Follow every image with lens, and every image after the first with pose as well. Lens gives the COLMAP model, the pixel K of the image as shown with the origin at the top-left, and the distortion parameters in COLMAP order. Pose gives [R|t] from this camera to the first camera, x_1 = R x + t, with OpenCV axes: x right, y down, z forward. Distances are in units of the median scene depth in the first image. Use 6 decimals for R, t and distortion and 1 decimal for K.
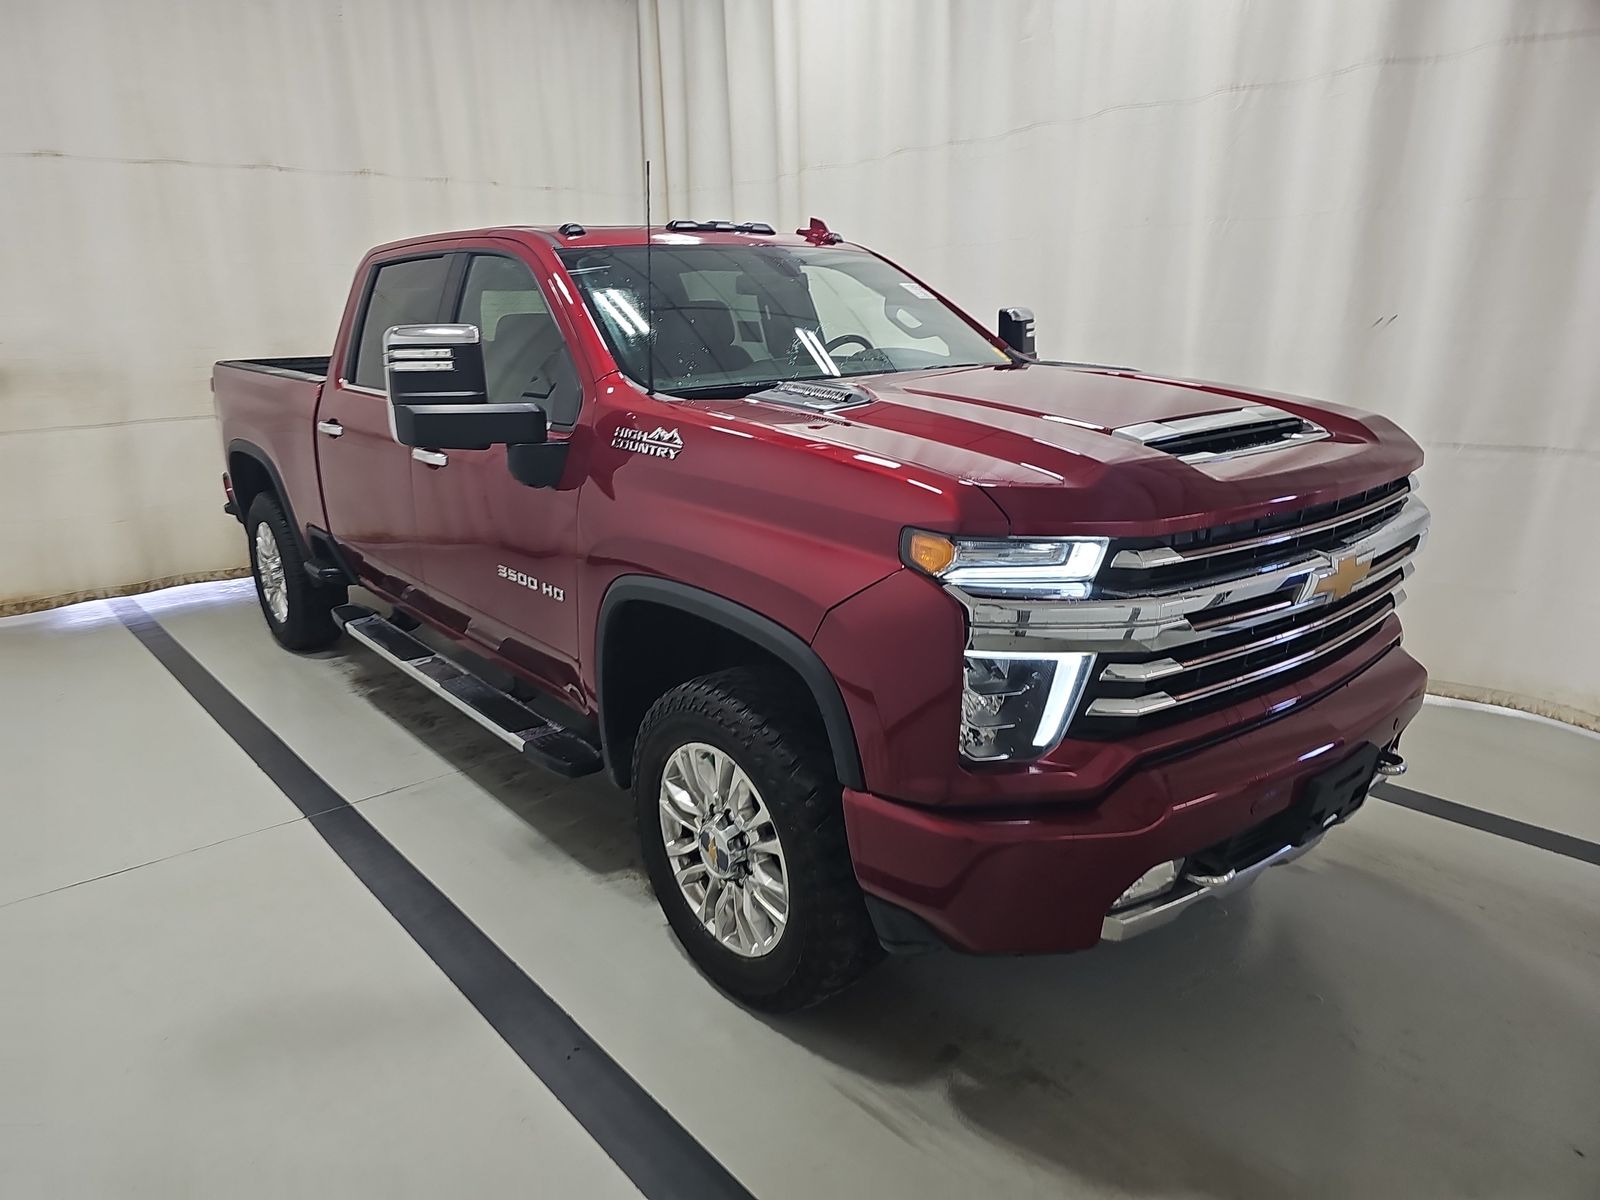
lens RADIAL K [[1069.0, 0, 769.2], [0, 1069.0, 590.3], [0, 0, 1]] dist [0.003594, -0.013455]
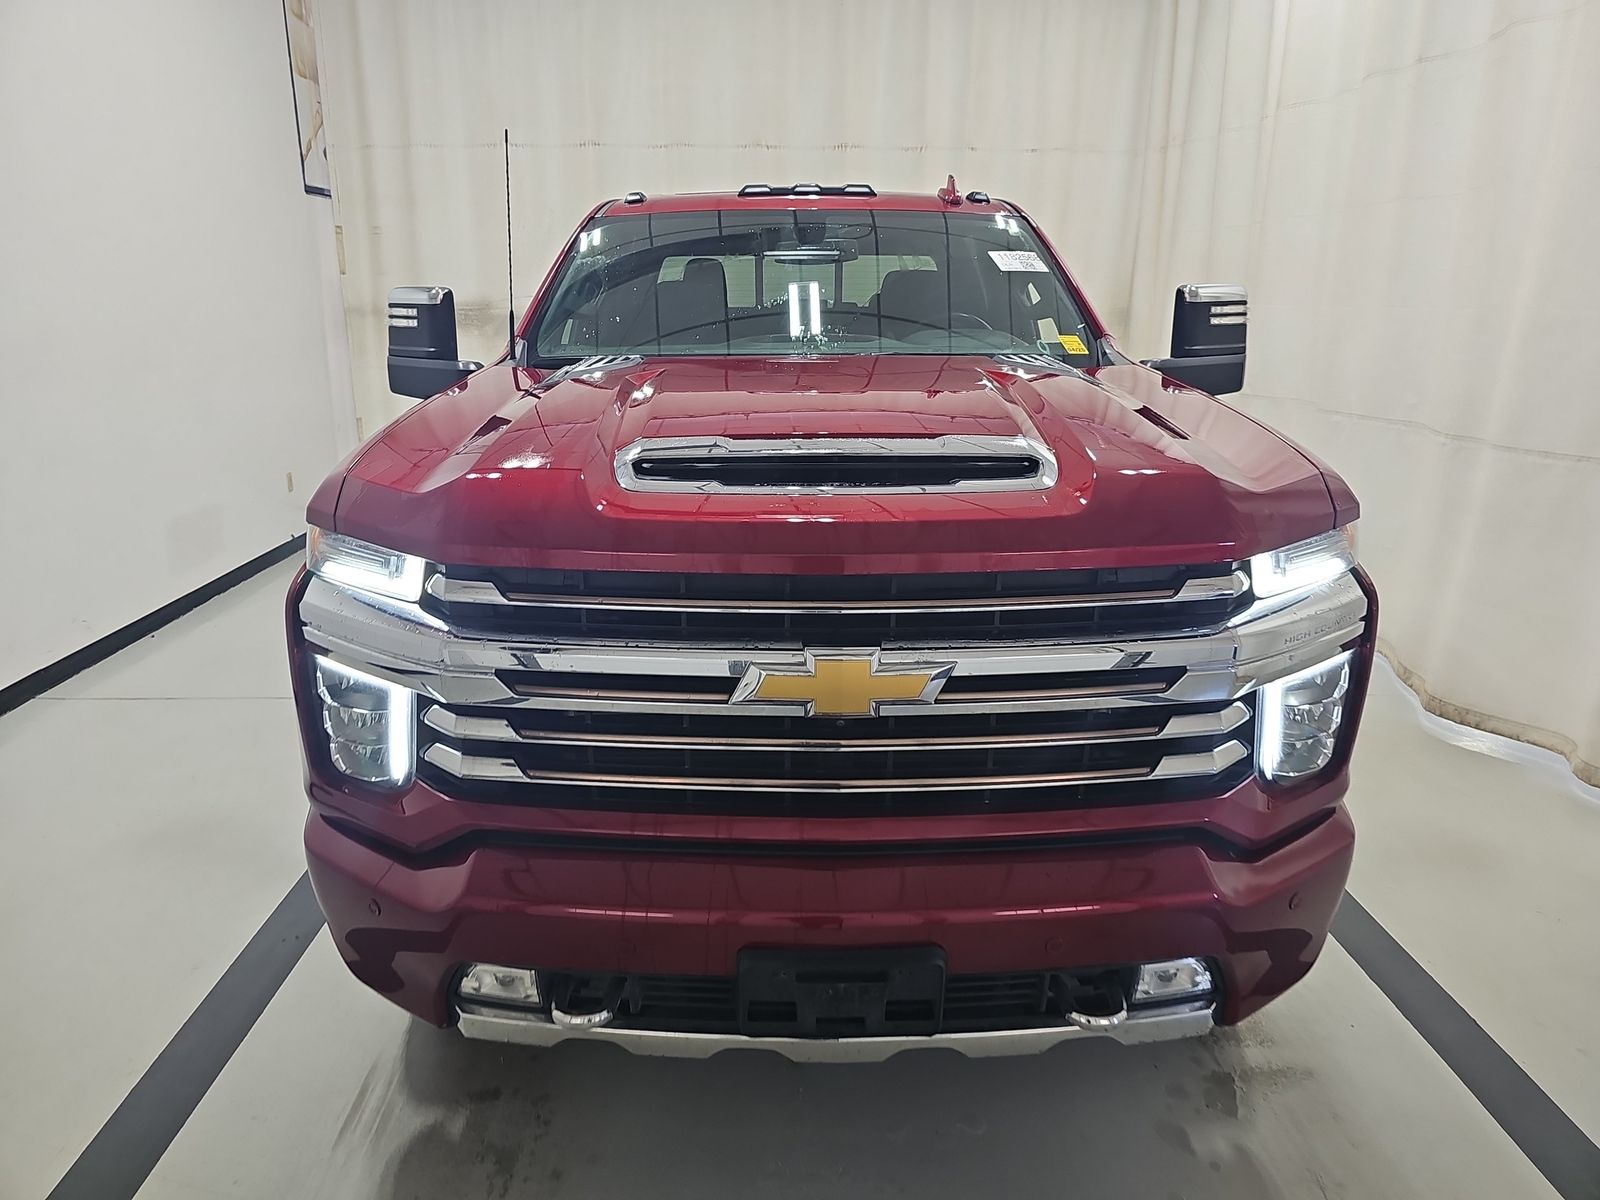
lens RADIAL K [[1069.0, 0, 801.9], [0, 1069.0, 595.5], [0, 0, 1]] dist [0.003594, -0.013455]
pose [[0.777619, 0.192181, -0.598644, 0.733620], [-0.175455, 0.980644, 0.086904, -0.099162], [0.603758, 0.037457, 0.796287, 0.363008]]
